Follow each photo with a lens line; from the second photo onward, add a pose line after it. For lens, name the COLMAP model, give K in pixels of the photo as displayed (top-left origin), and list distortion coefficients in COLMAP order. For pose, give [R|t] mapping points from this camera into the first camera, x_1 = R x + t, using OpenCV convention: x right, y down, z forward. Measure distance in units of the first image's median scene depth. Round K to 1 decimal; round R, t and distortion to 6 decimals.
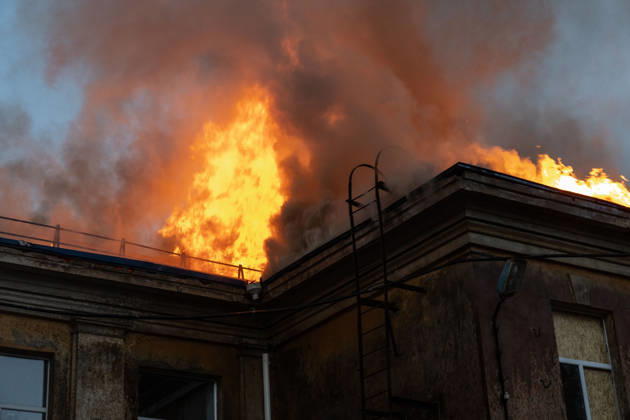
lens RADIAL K [[1225.5, 0, 337.6], [0, 1225.5, 209.8], [0, 0, 1]] dist [0.075856, 0.102787]
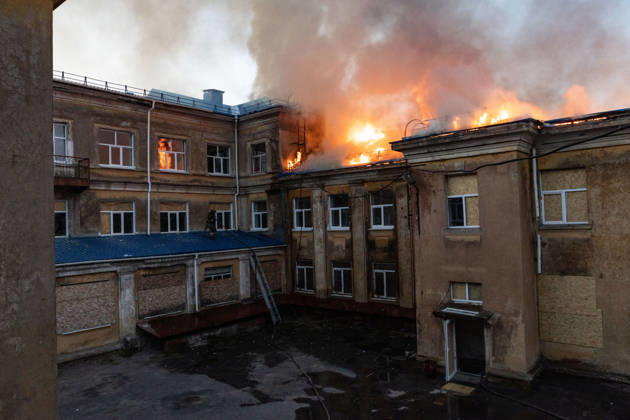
lens RADIAL K [[471.5, 0, 313.1], [0, 471.5, 211.9], [0, 0, 1]] dist [-0.024019, -0.000501]
pose [[0.280007, 0.025947, -0.959647, 1.030307], [0.406779, 0.902251, 0.143086, -0.111336], [0.869556, -0.430429, 0.242082, 0.464457]]
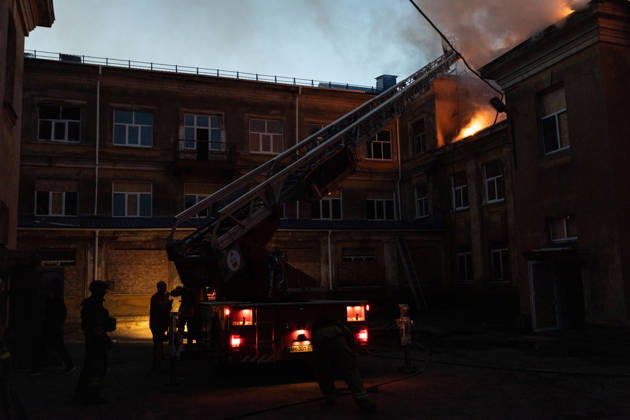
lens RADIAL K [[588.0, 0, 315.0], [0, 588.0, 210.0], [0, 0, 1]] dist [0.009719, 0.003036]
pose [[-0.222755, -0.065157, -0.972695, 1.243762], [0.434663, 0.886460, -0.158921, 0.247836], [0.872610, -0.458195, -0.169142, 0.715719]]
